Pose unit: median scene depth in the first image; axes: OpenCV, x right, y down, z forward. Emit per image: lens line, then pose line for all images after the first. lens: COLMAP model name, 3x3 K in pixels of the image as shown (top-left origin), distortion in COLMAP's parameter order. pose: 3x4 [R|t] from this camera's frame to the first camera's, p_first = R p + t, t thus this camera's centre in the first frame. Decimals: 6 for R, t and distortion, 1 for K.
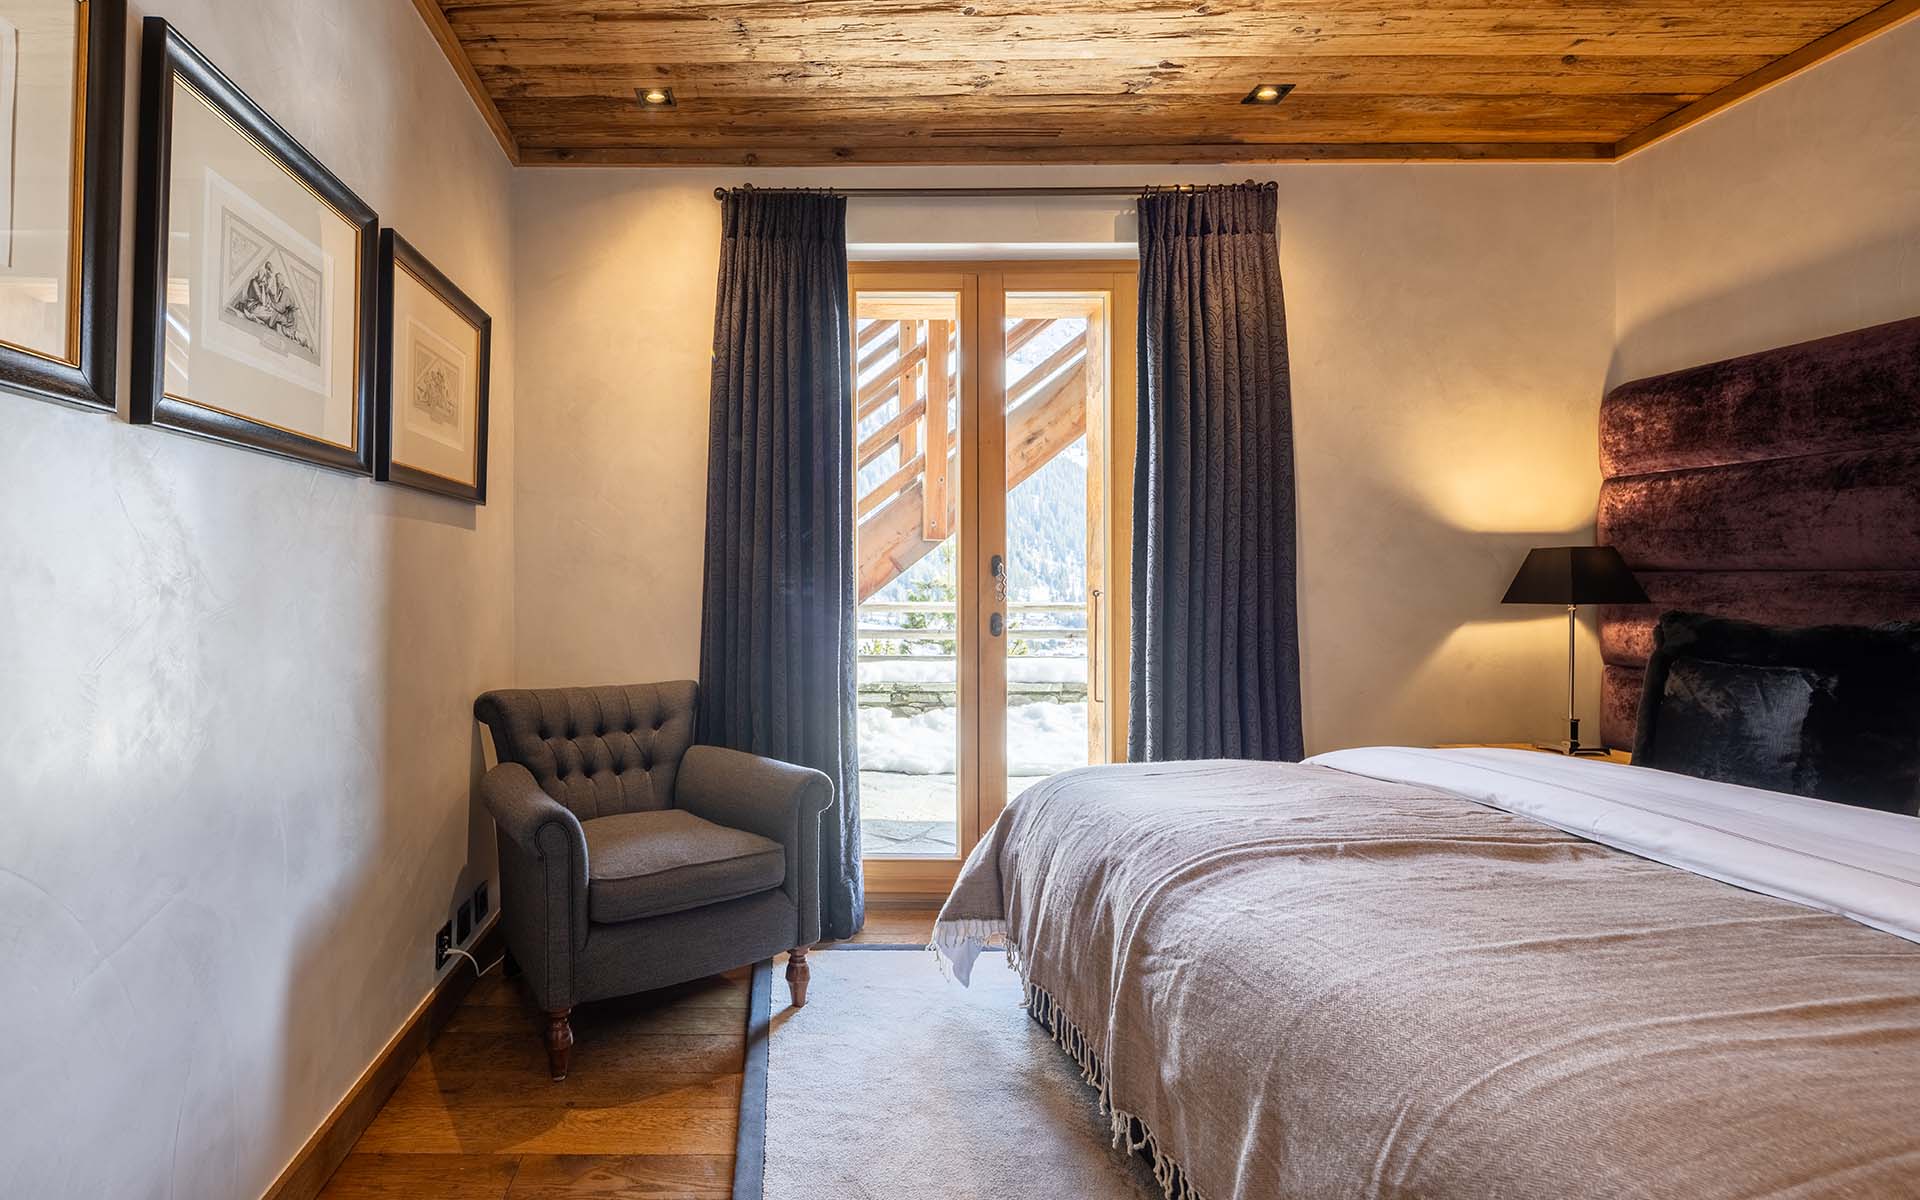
lens RADIAL K [[897.3, 0, 960.0], [0, 897.3, 600.0], [0, 0, 1]] dist [-0.000934, -0.001901]
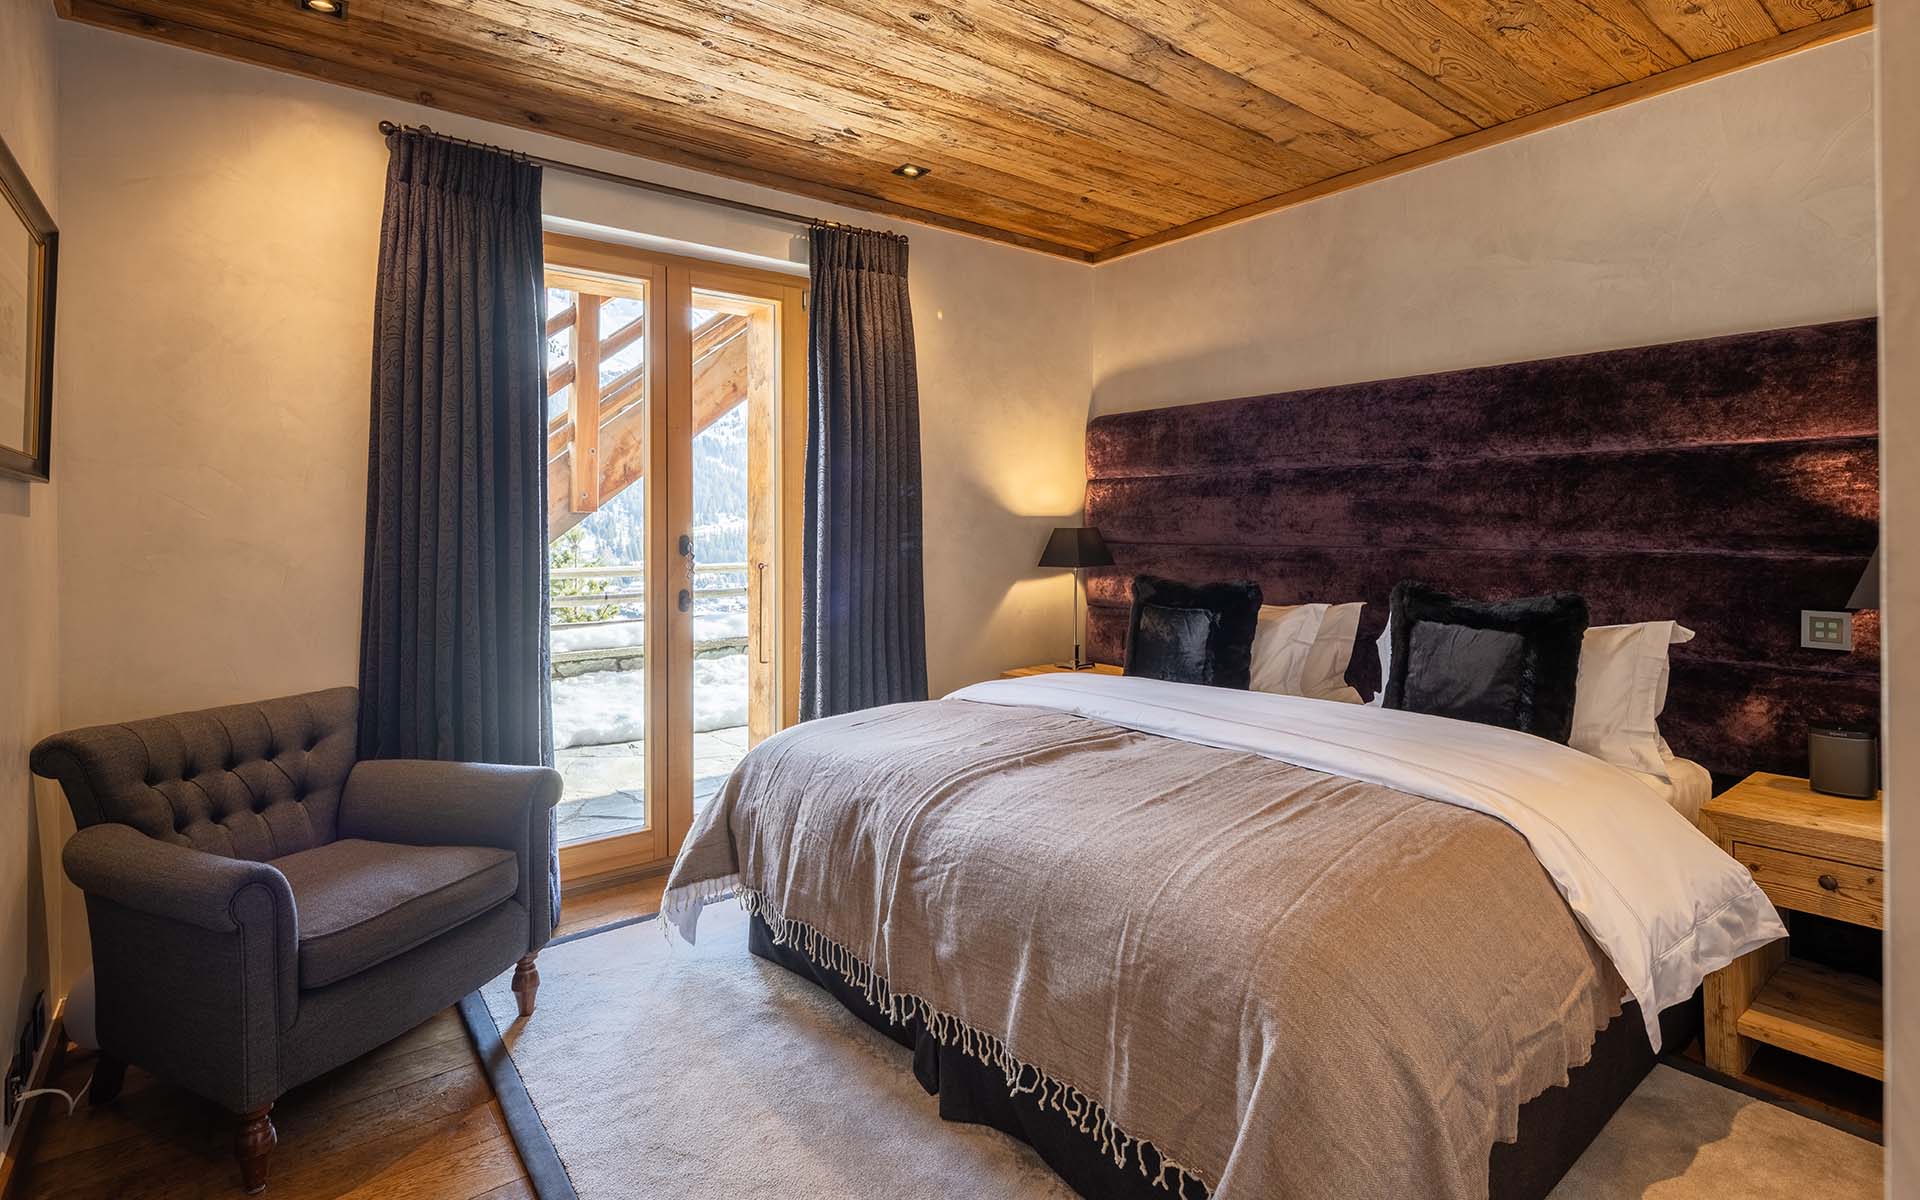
lens RADIAL K [[919.0, 0, 962.9], [0, 919.0, 511.6], [0, 0, 1]] dist [-0.001877, -0.001693]
pose [[0.781522, 0.004826, 0.623859, -0.411608], [-0.006043, 0.999982, -0.000165, -0.086479], [-0.623848, -0.003641, 0.781537, -0.058576]]
